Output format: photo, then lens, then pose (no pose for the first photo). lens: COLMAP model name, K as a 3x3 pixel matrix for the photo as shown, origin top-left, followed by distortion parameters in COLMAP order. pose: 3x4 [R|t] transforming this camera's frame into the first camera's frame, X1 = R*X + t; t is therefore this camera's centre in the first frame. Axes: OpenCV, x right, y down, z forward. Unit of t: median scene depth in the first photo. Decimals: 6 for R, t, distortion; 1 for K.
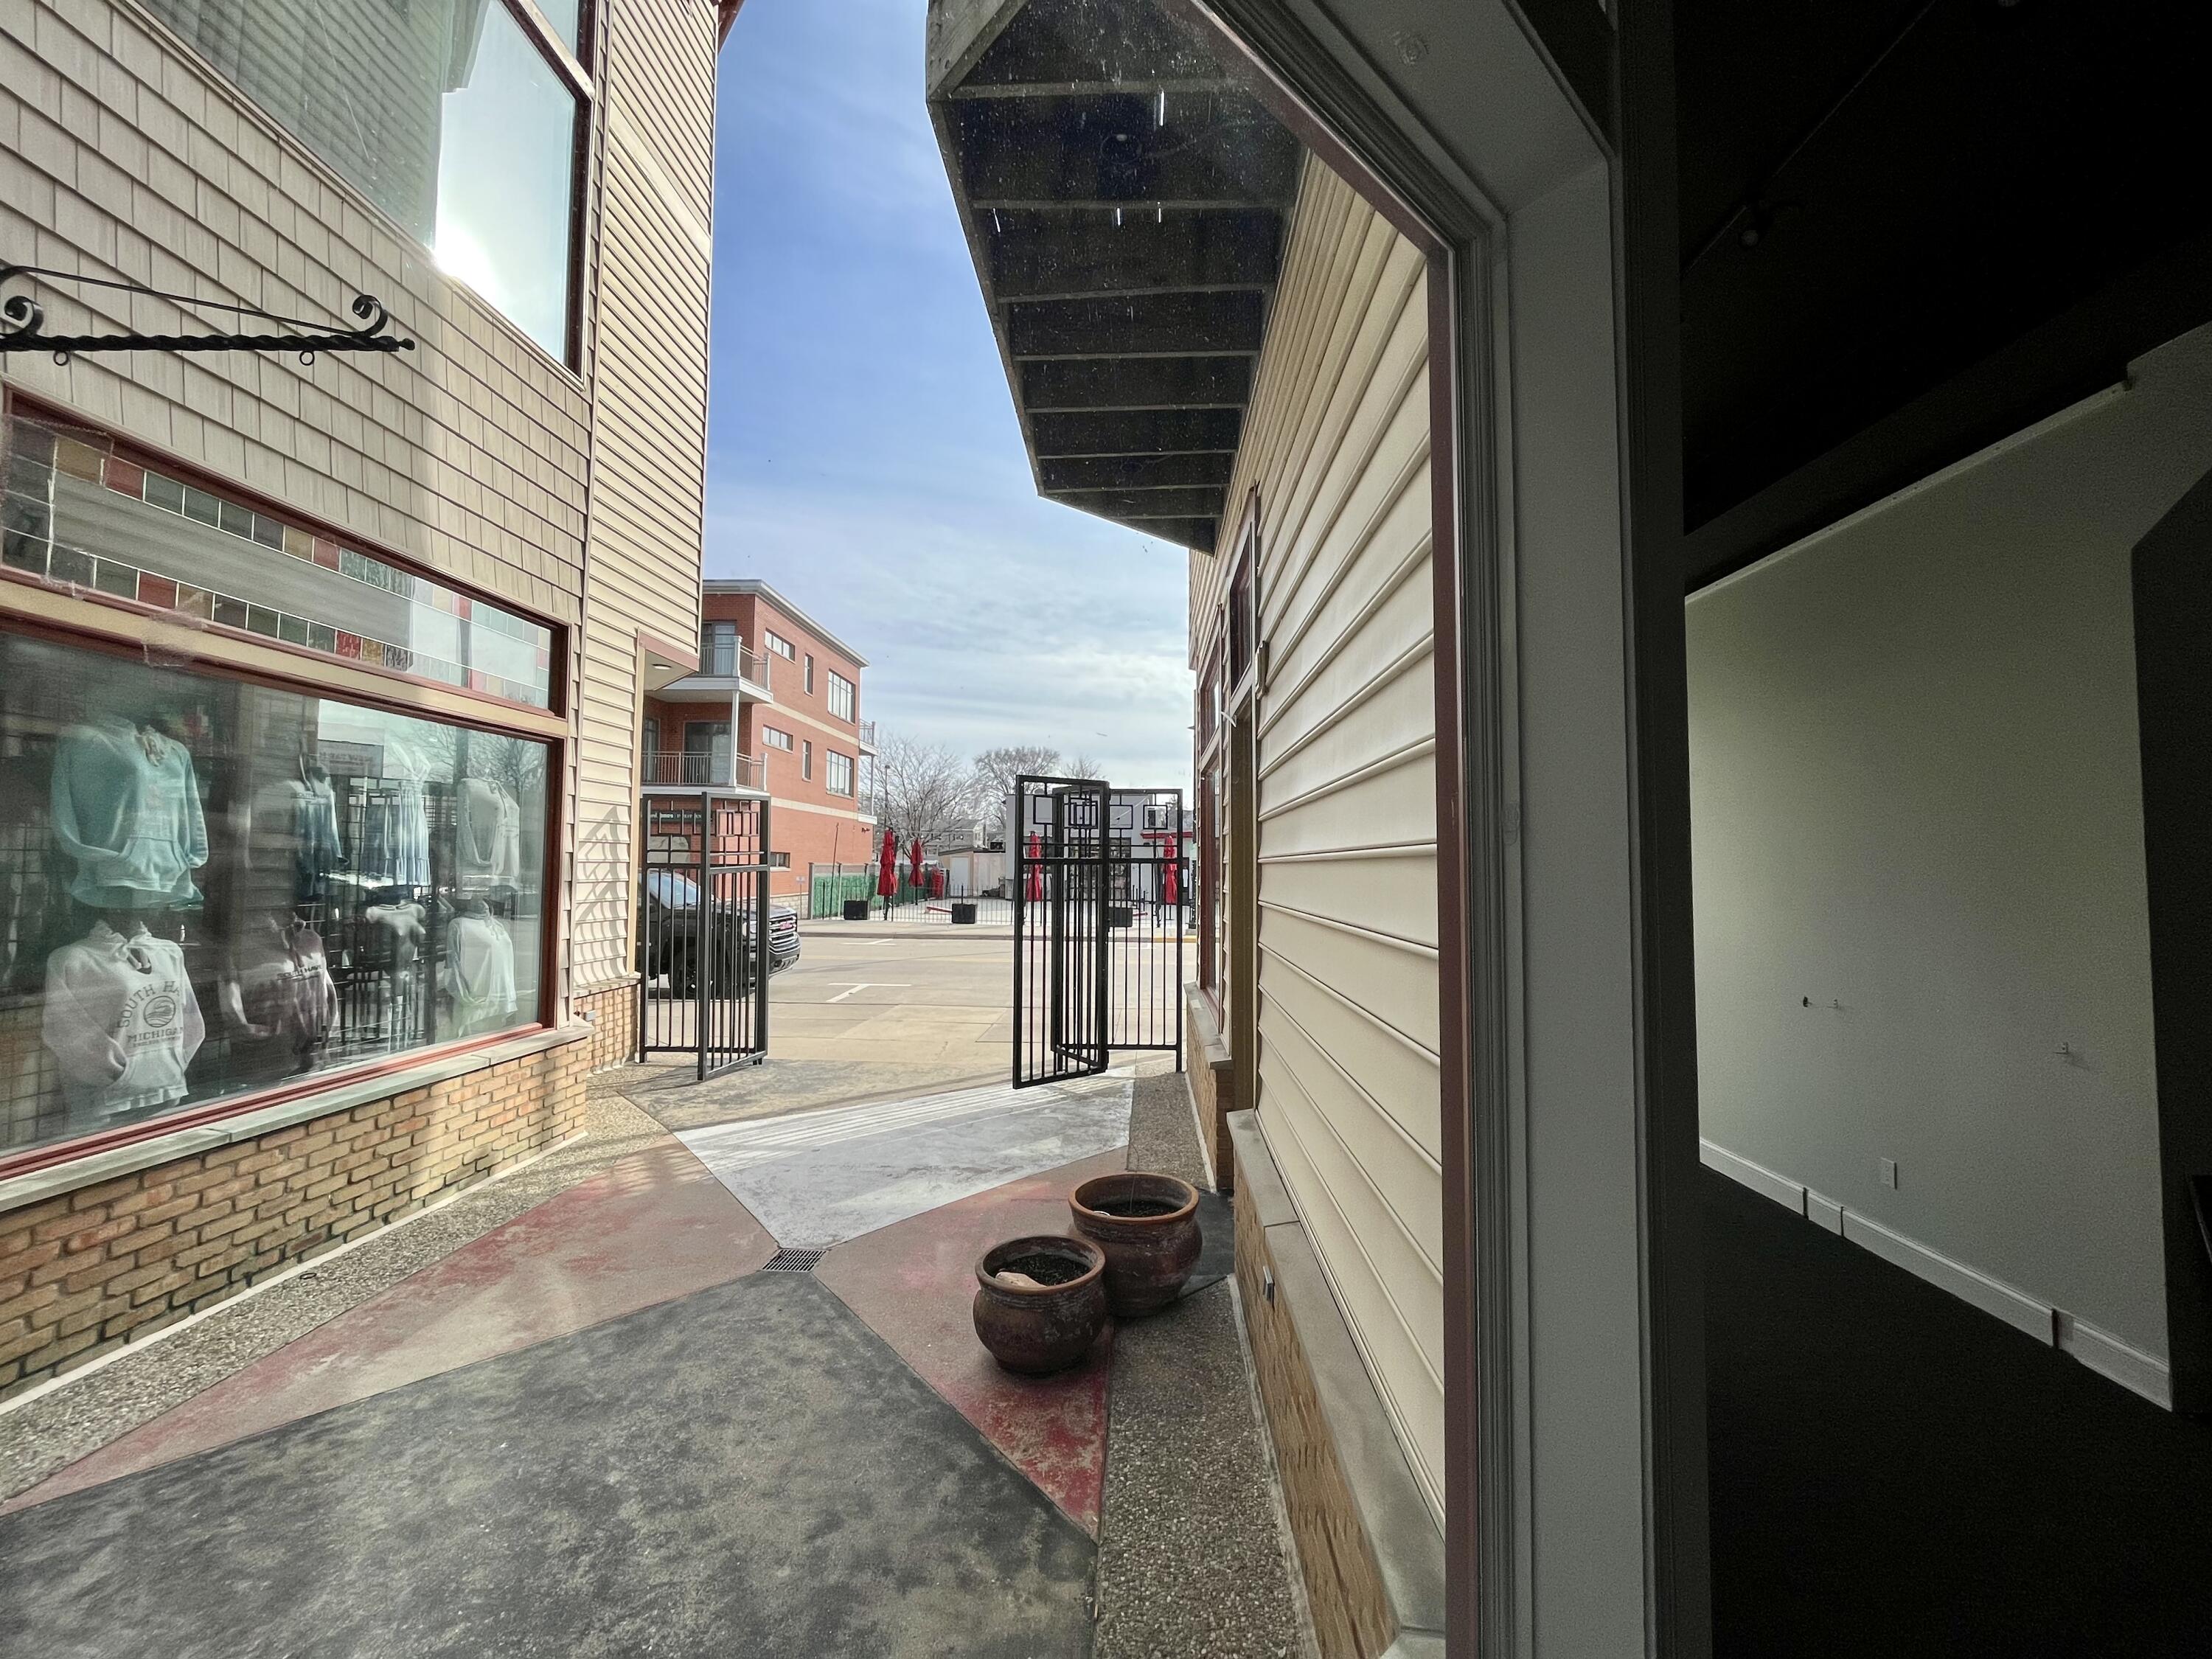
lens RADIAL K [[893.9, 0, 1098.8], [0, 893.9, 825.6], [0, 0, 1]] dist [-0.004139, -0.000293]
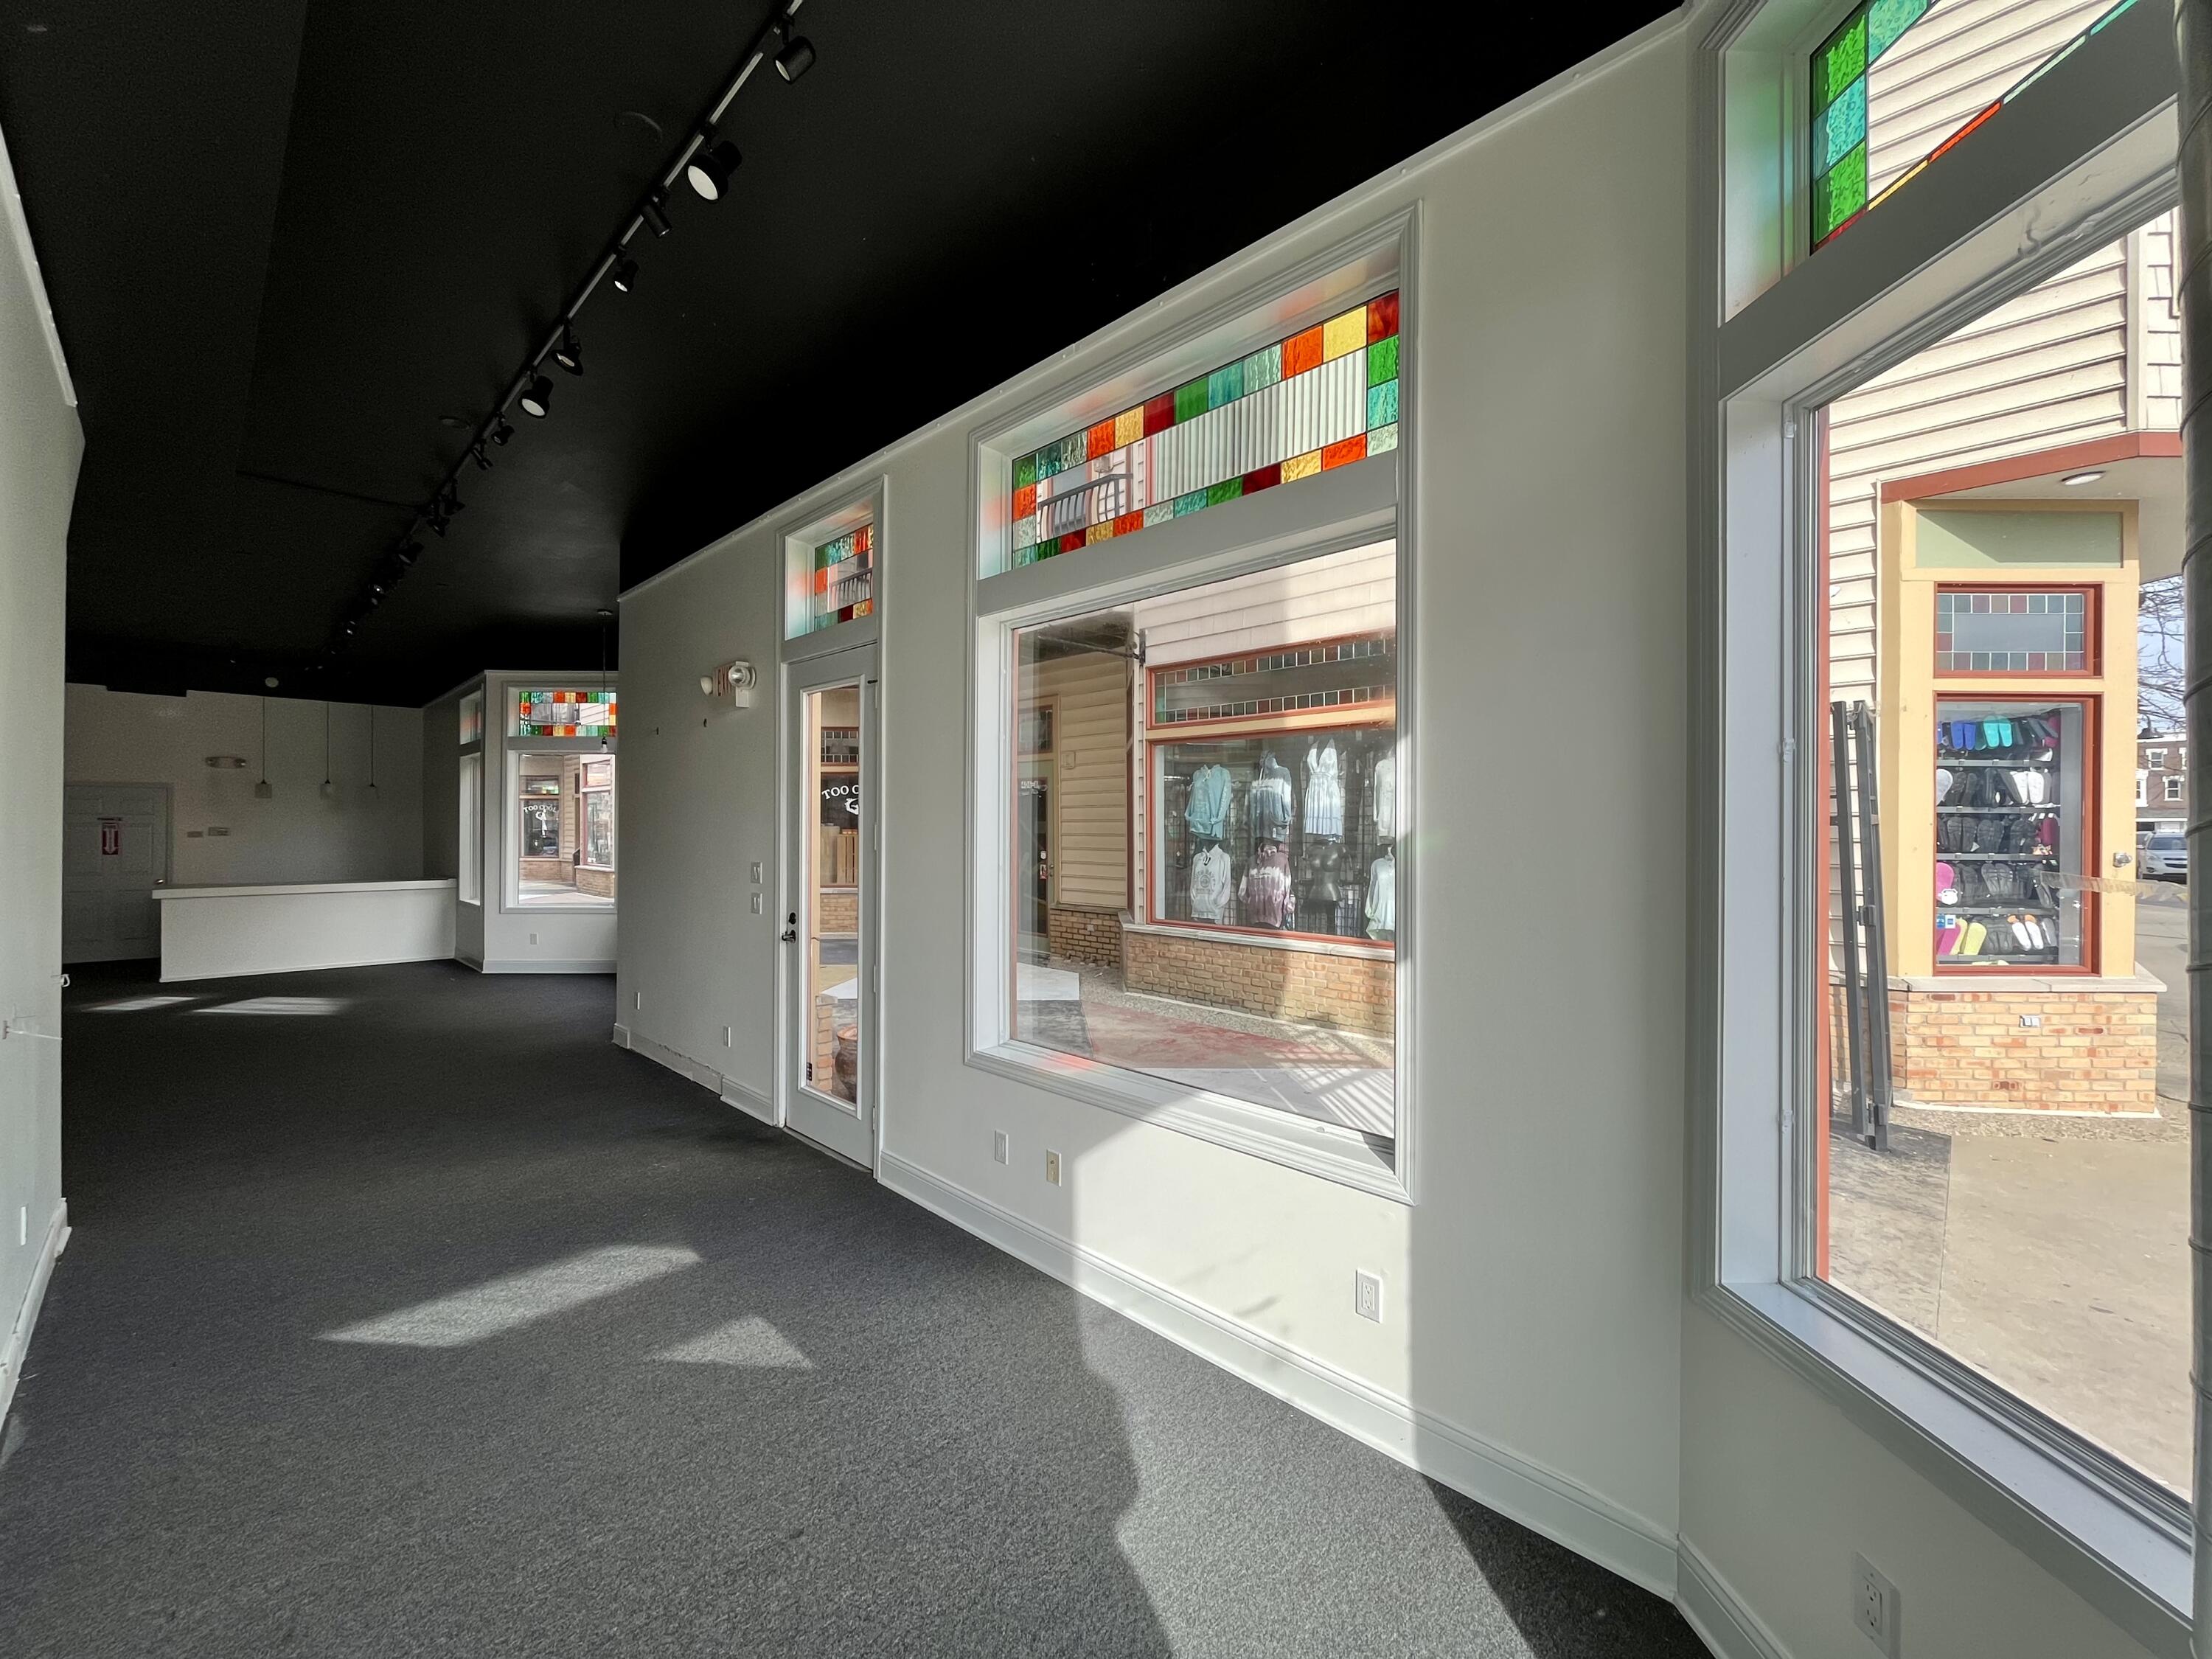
lens RADIAL K [[893.9, 0, 1106.7], [0, 893.9, 830.3], [0, 0, 1]] dist [-0.004139, -0.000293]
pose [[-0.669090, -0.002990, -0.743175, 0.775093], [0.028976, 0.999127, -0.030107, 0.105896], [0.742616, -0.041679, -0.668419, 1.953153]]
